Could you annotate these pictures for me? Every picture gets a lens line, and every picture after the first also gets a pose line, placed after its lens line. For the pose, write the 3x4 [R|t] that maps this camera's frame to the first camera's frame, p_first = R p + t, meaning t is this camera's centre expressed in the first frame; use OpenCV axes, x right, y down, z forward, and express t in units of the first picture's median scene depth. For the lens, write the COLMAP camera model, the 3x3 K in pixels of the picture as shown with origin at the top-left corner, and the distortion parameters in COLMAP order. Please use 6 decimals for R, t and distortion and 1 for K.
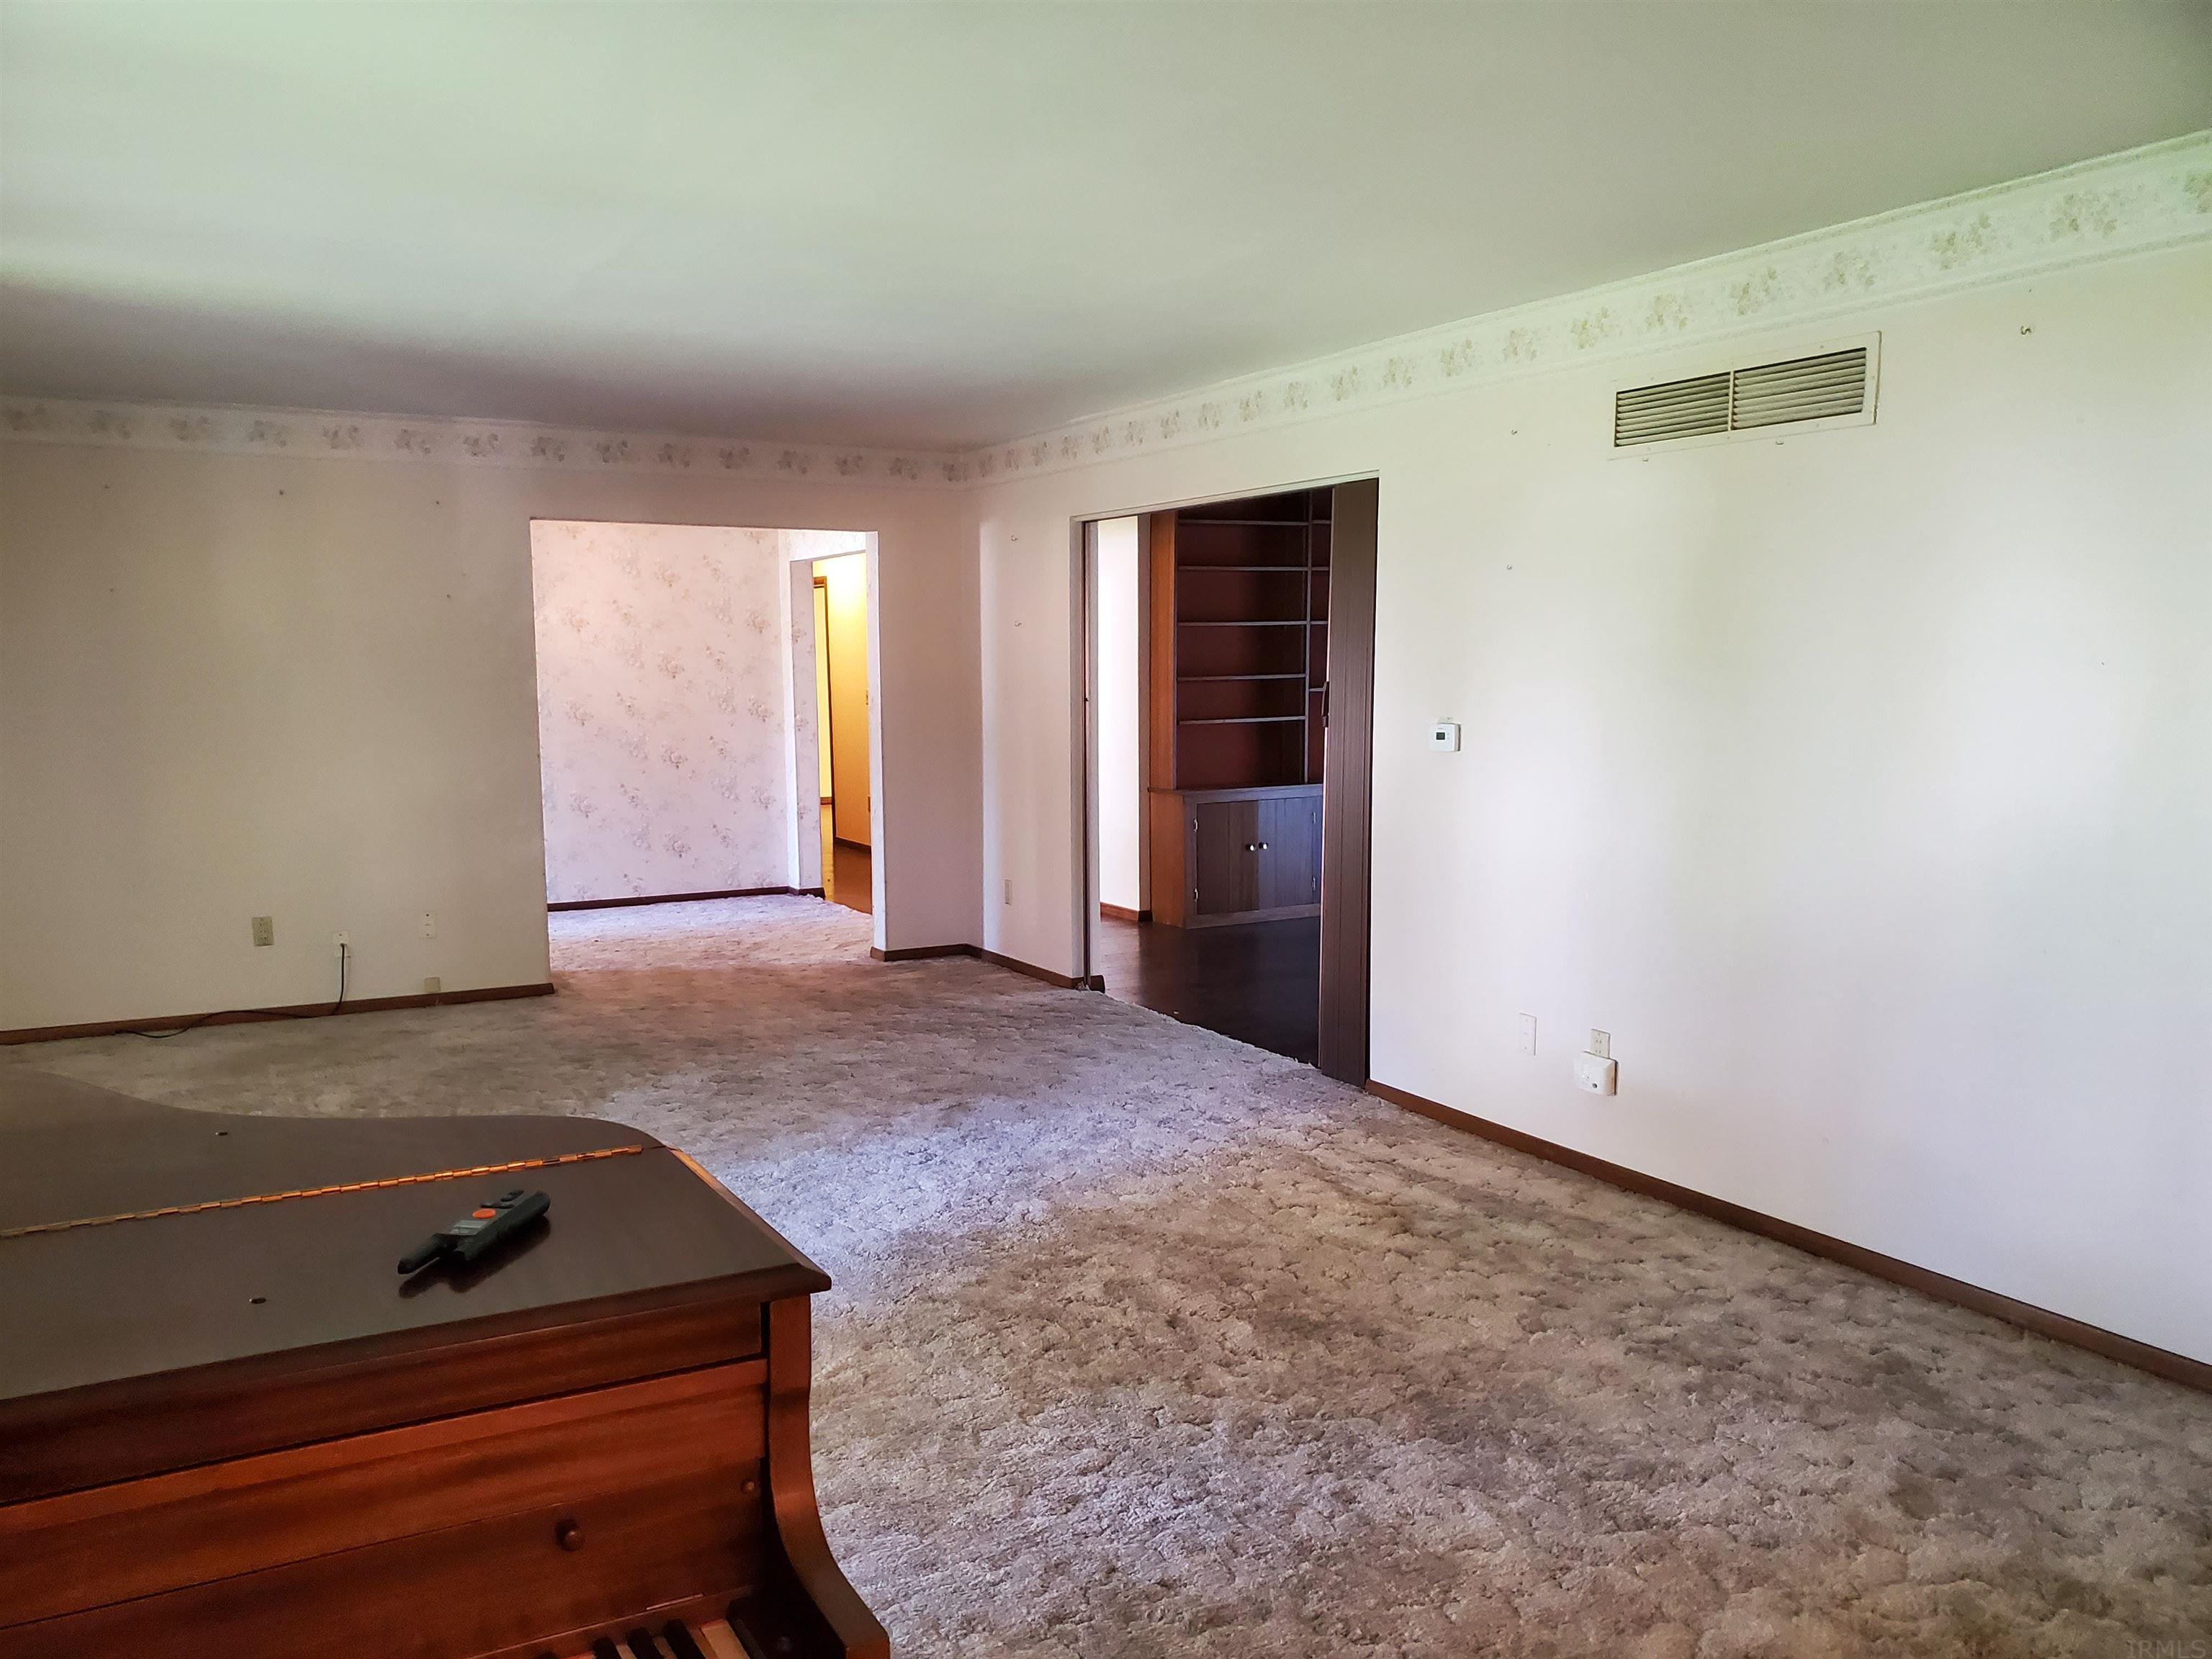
lens RADIAL K [[1700.9, 0, 1091.2], [0, 1700.9, 823.7], [0, 0, 1]] dist [0.006686, 0.006696]
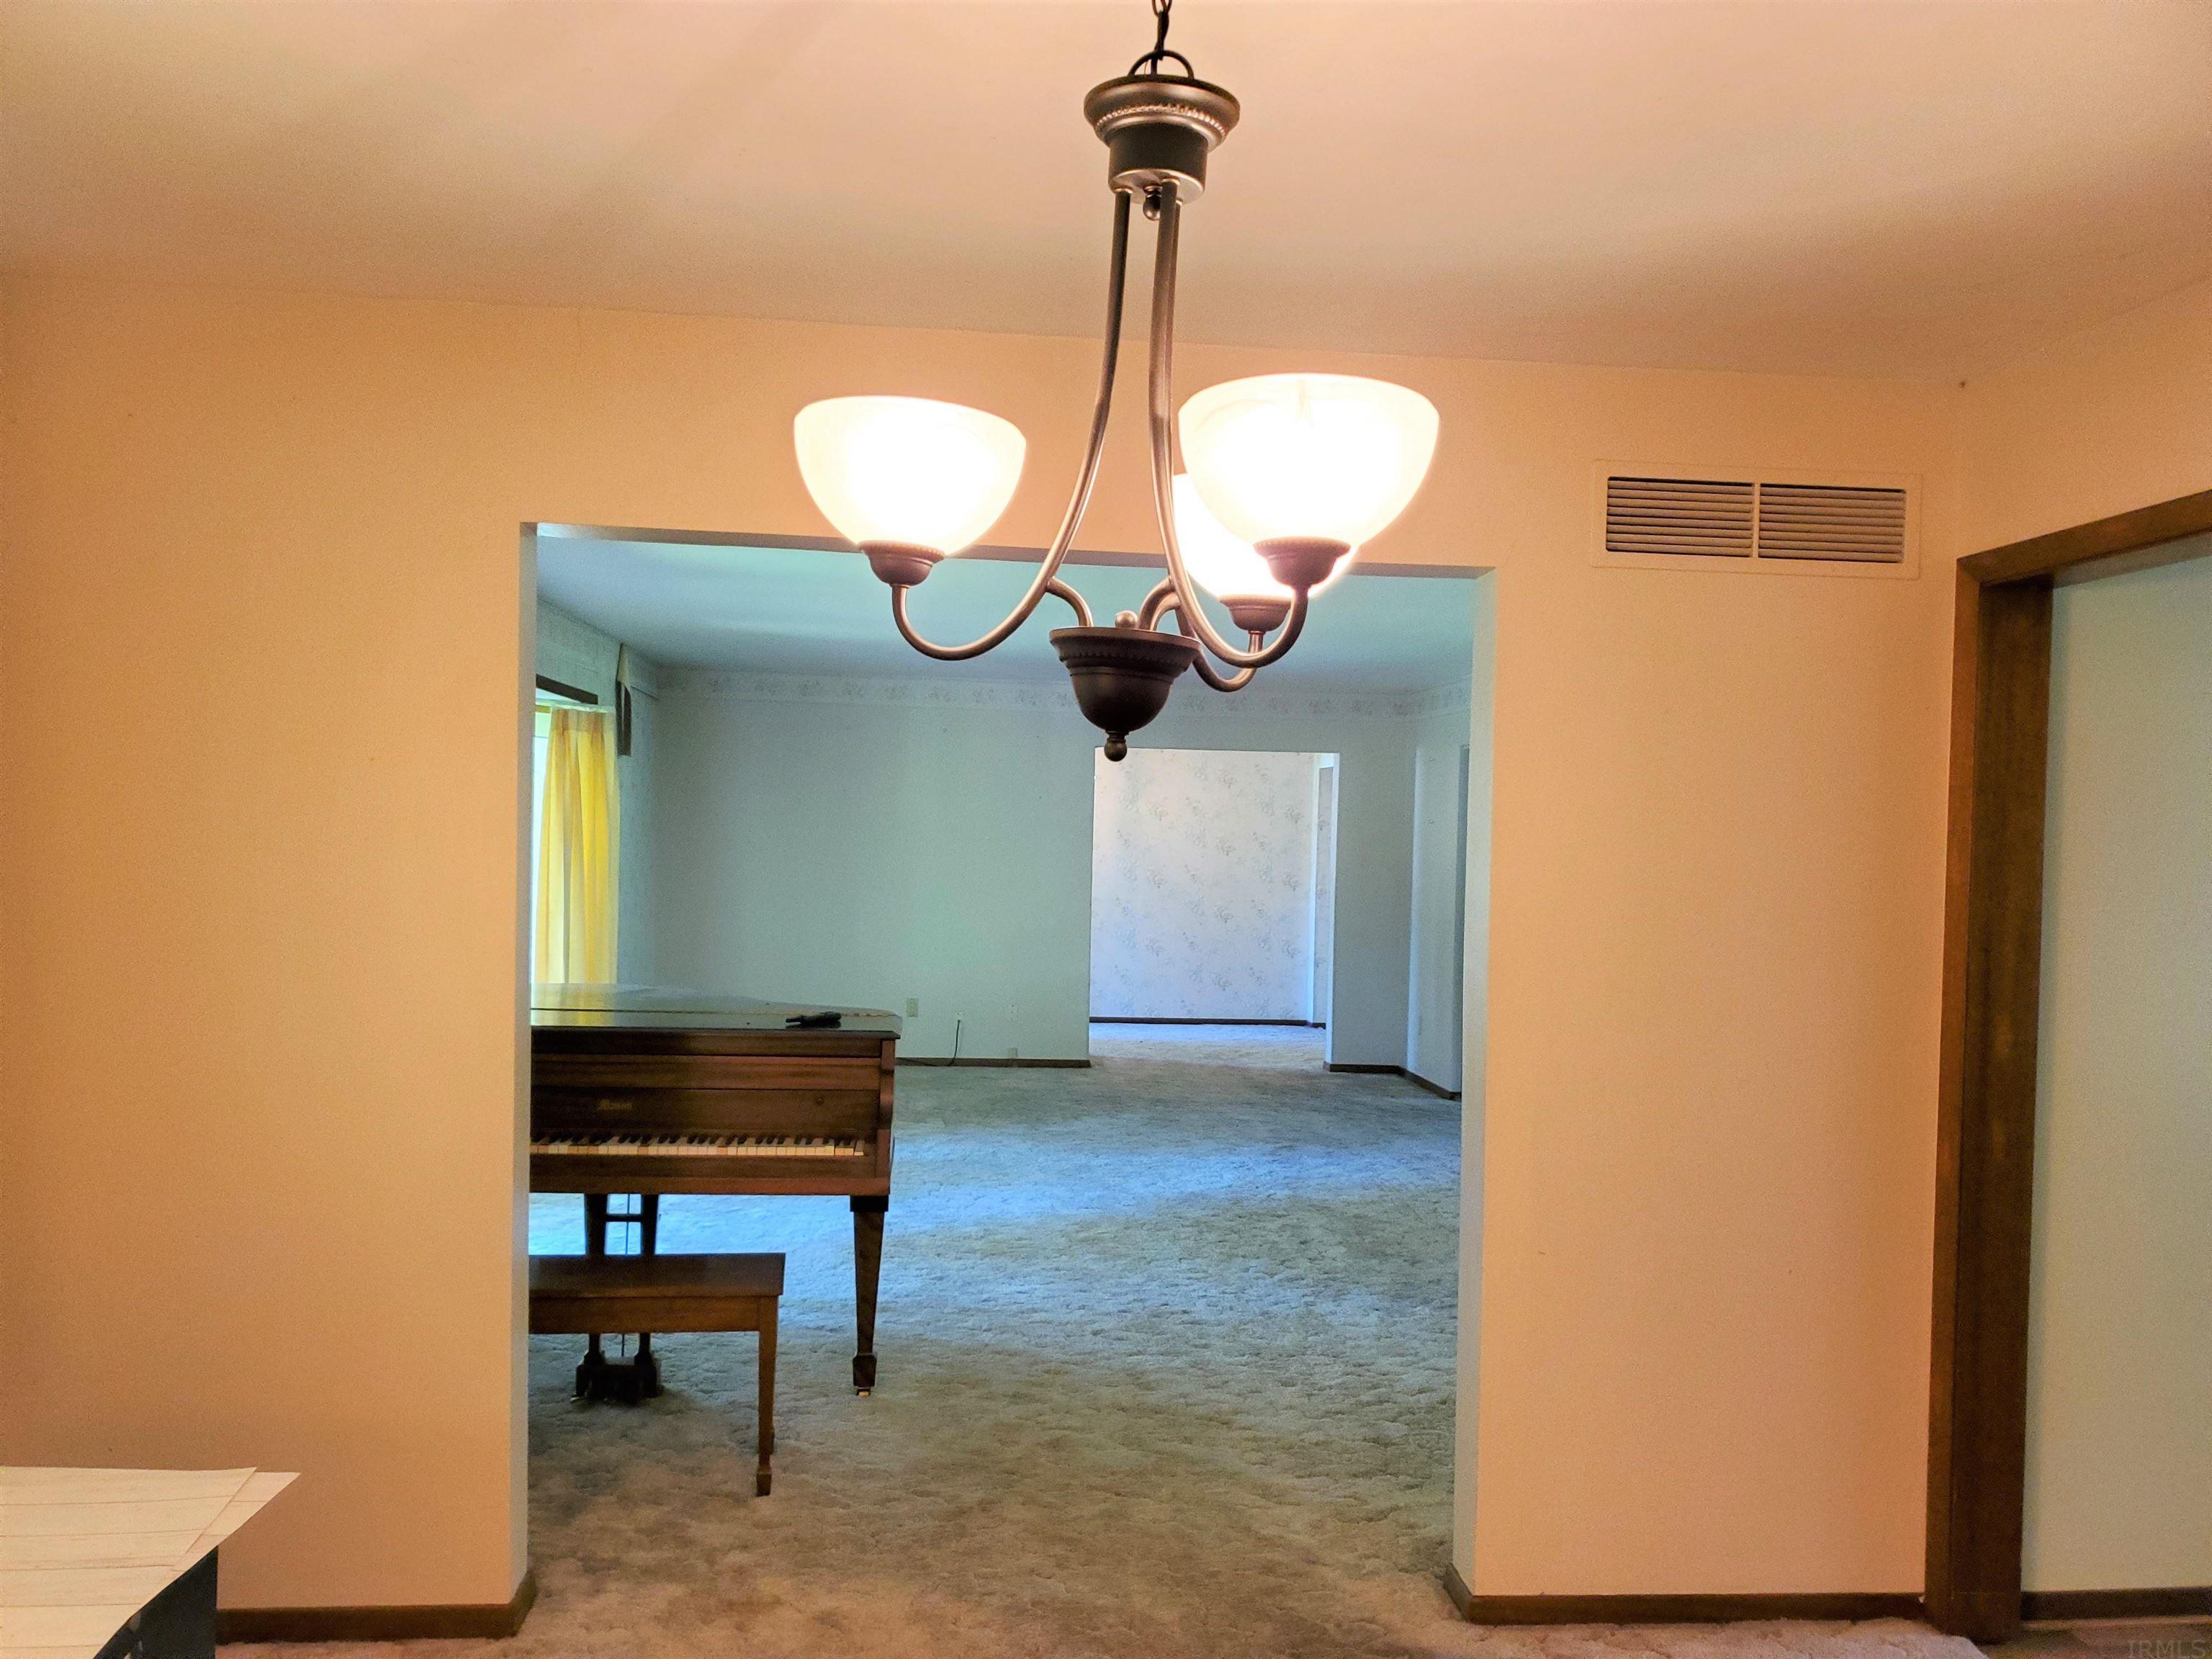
lens RADIAL K [[1700.9, 0, 1114.4], [0, 1700.9, 838.1], [0, 0, 1]] dist [0.006686, 0.006696]
pose [[0.917171, 0.031109, -0.397279, 0.291825], [-0.069899, 0.994051, -0.083531, 0.026293], [0.392317, 0.104381, 0.913889, -0.359558]]
